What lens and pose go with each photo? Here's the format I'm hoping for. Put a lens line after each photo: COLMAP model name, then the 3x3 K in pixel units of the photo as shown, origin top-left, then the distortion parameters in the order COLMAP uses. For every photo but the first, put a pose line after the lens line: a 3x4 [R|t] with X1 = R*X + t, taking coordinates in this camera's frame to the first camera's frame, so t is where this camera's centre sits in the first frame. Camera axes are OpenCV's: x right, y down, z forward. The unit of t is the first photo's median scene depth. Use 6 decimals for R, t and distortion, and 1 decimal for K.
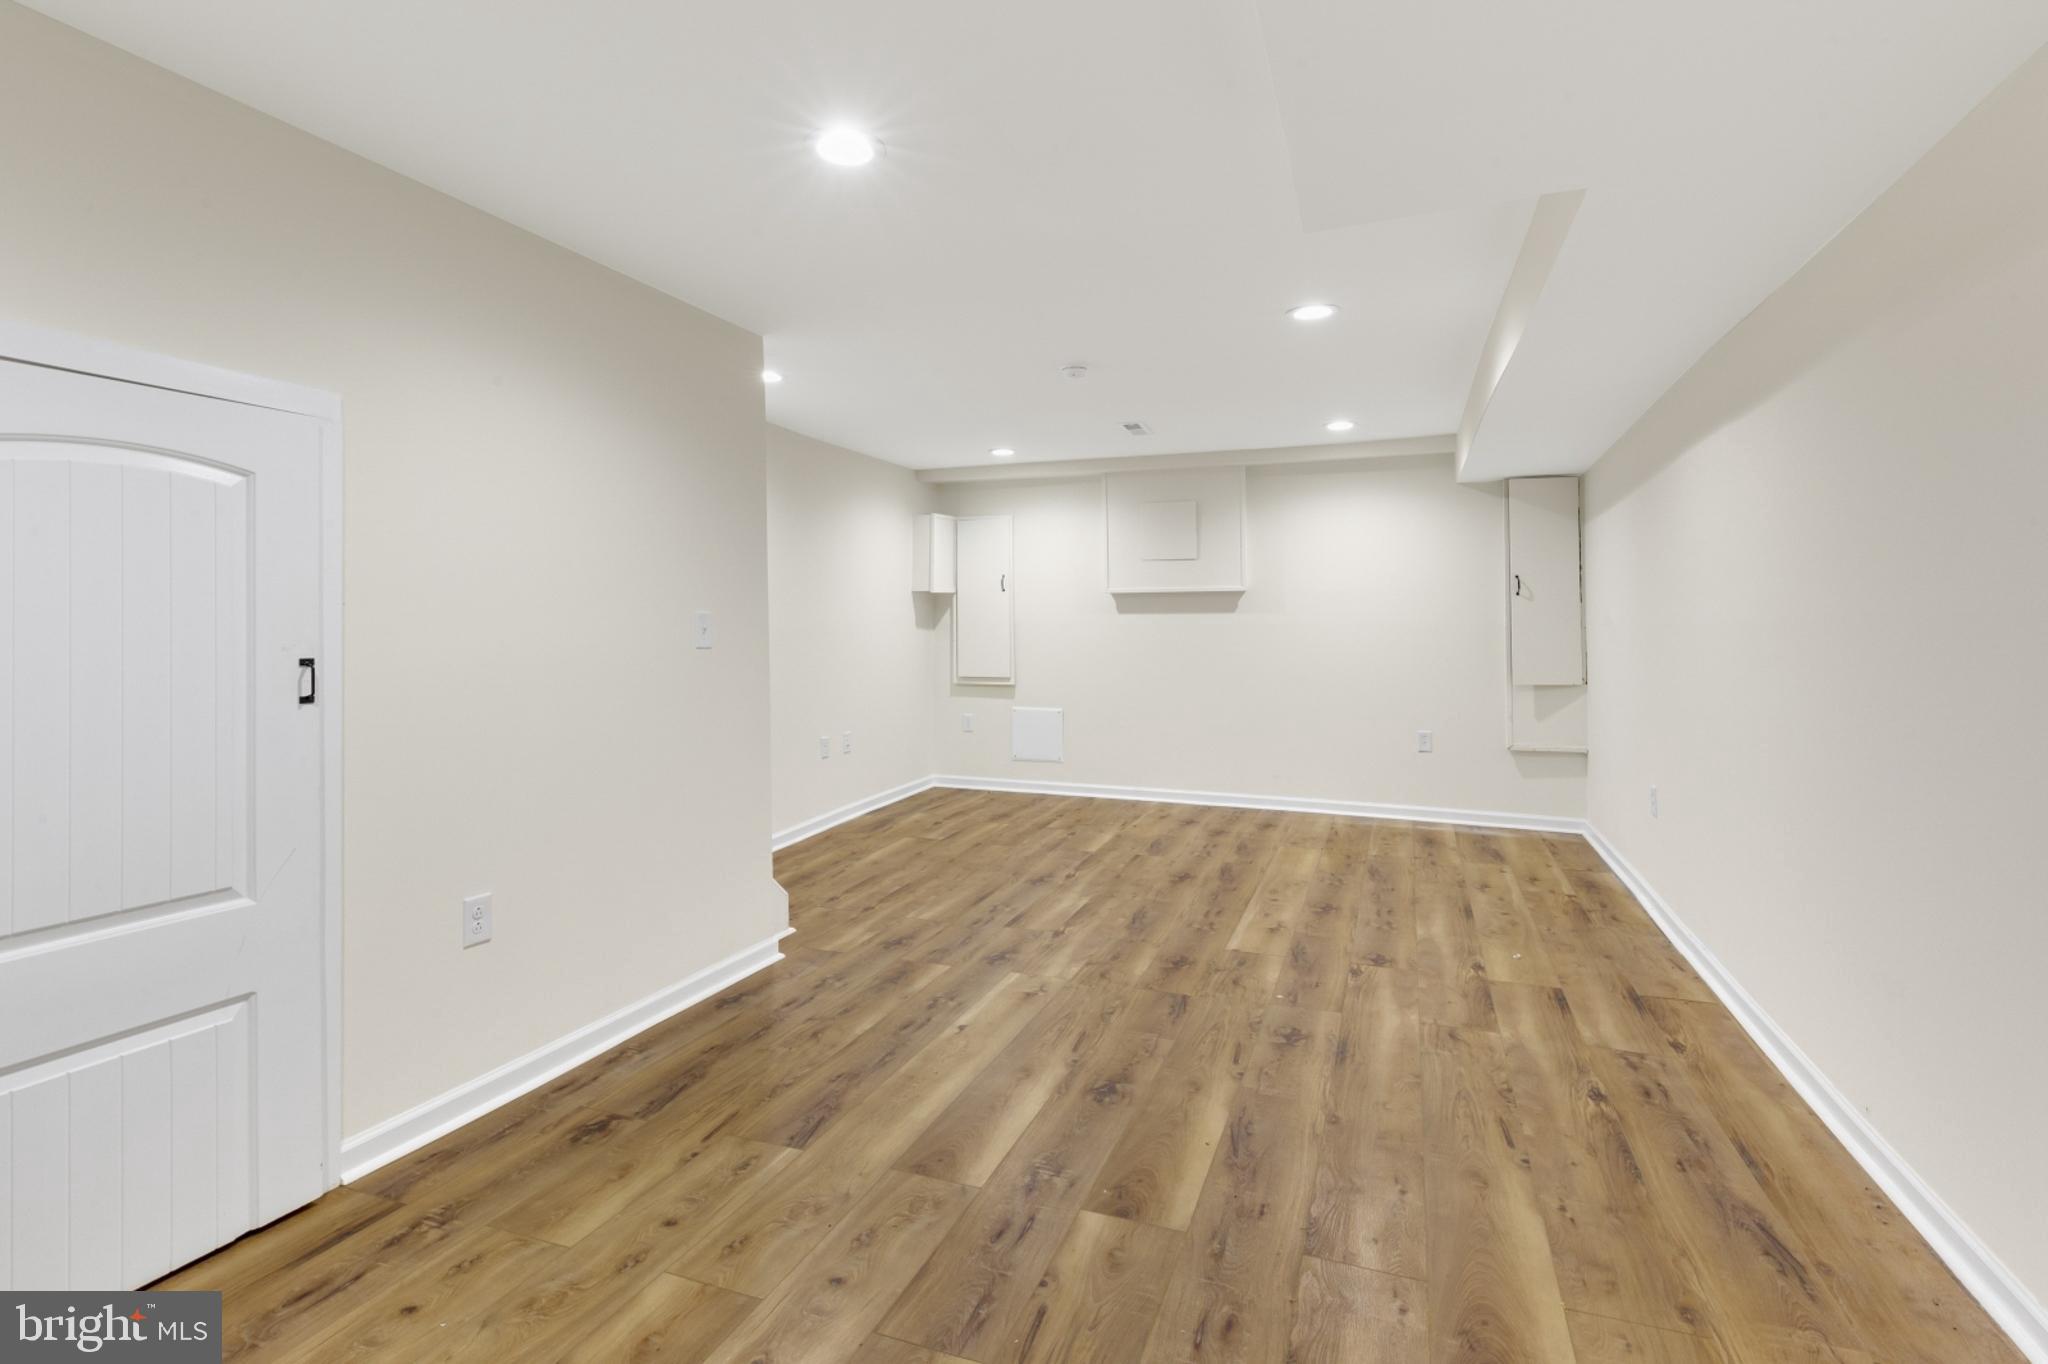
lens RADIAL K [[987.4, 0, 1015.5], [0, 987.4, 645.5], [0, 0, 1]] dist [0.003579, -0.000129]
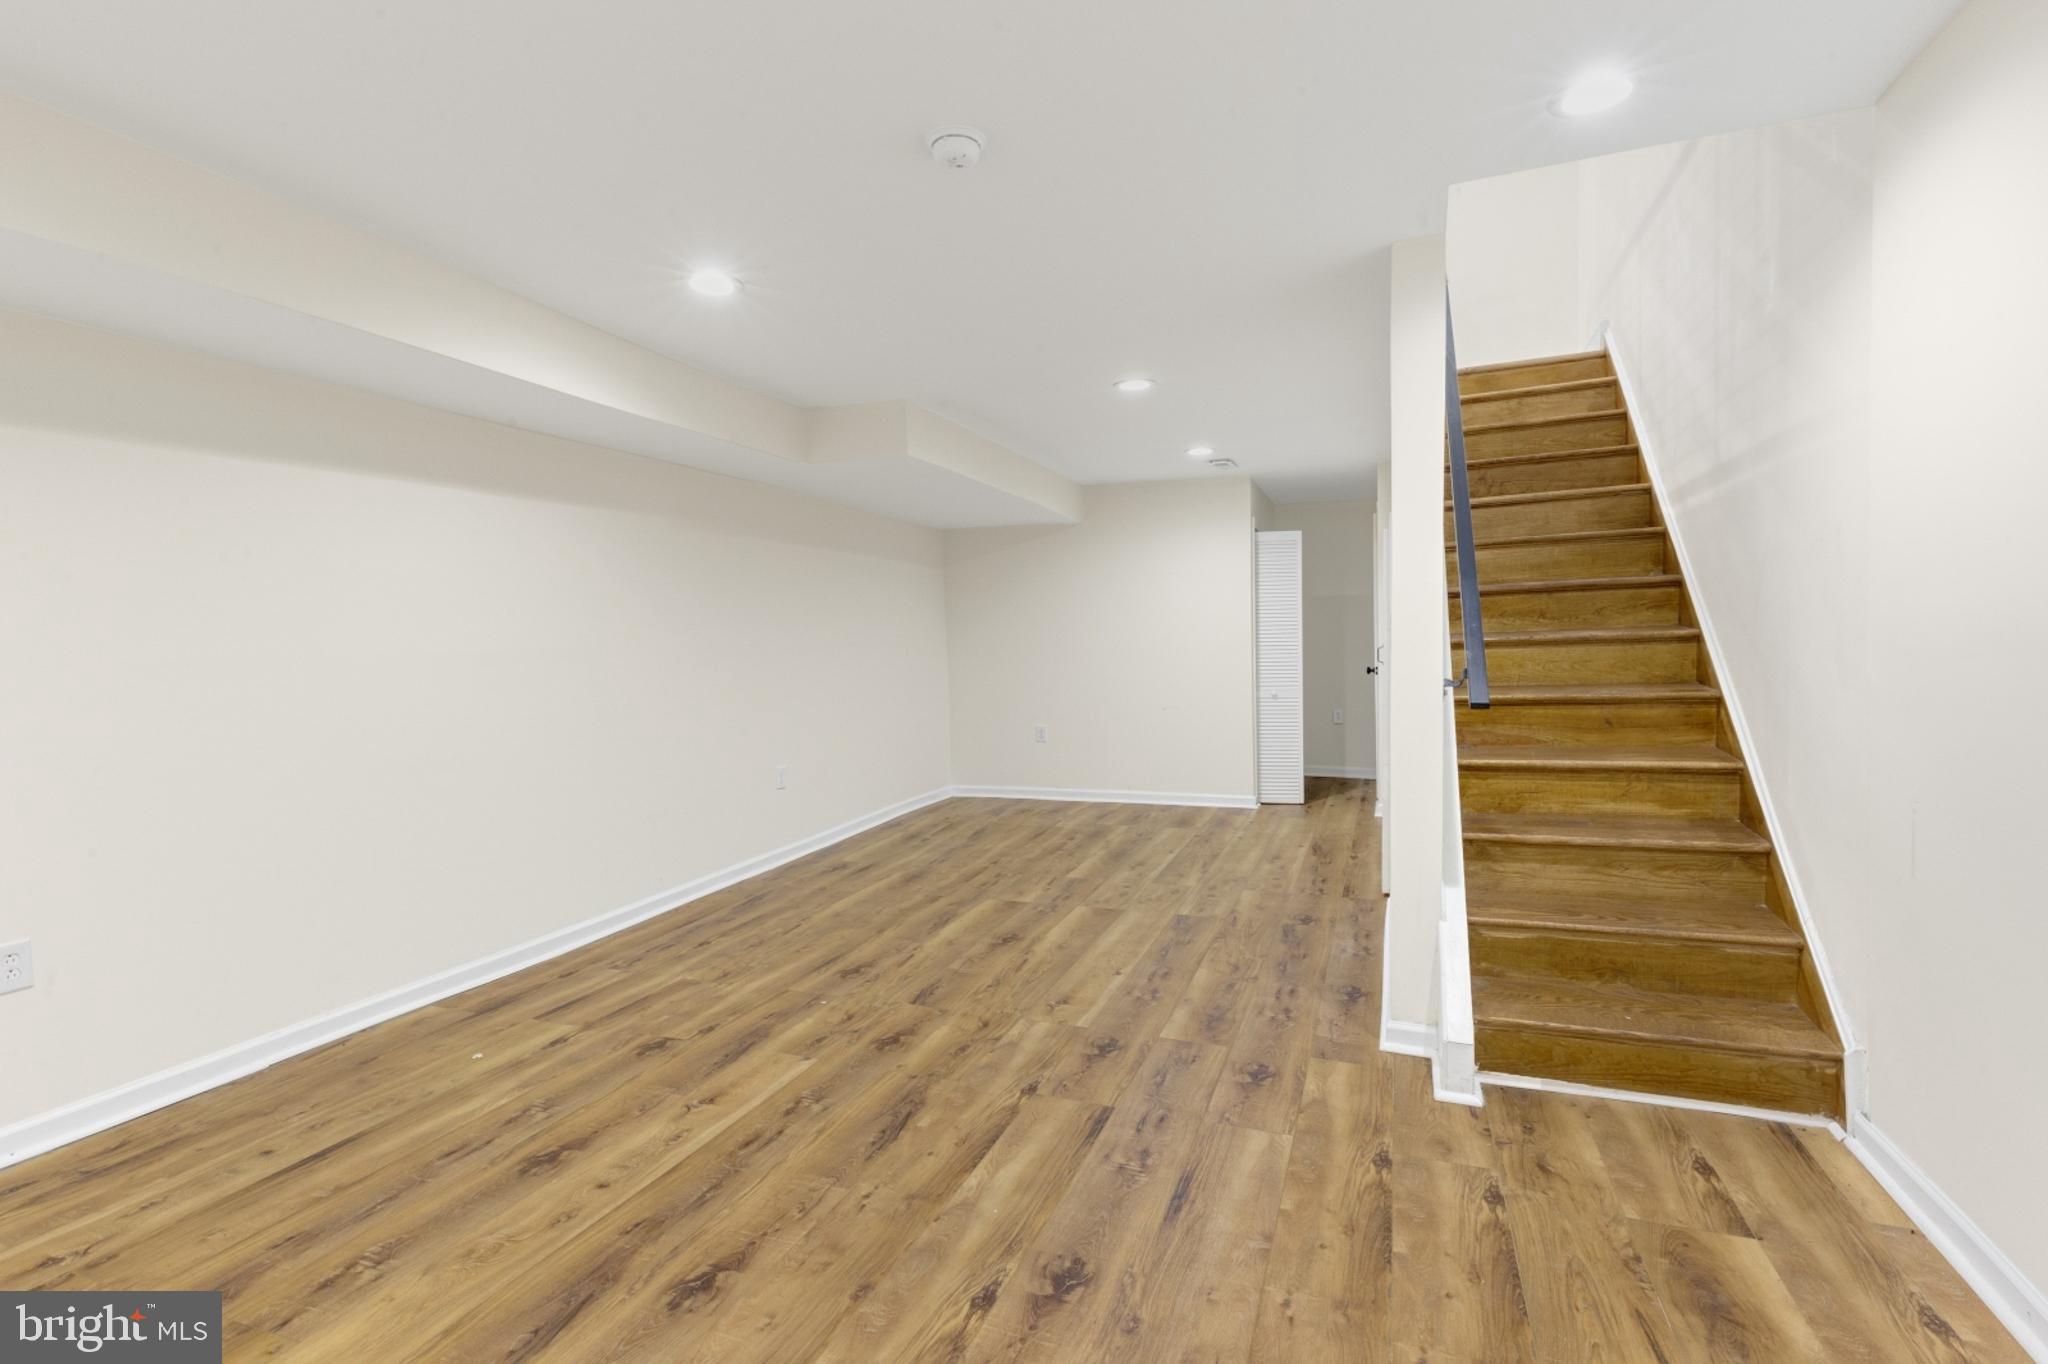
lens RADIAL K [[987.4, 0, 1015.5], [0, 987.4, 645.5], [0, 0, 1]] dist [0.003579, -0.000129]
pose [[-0.999514, 0.031150, 0.000985, 0.051644], [0.031164, 0.999280, 0.021639, -0.036341], [-0.000310, 0.021659, -0.999765, 2.017303]]
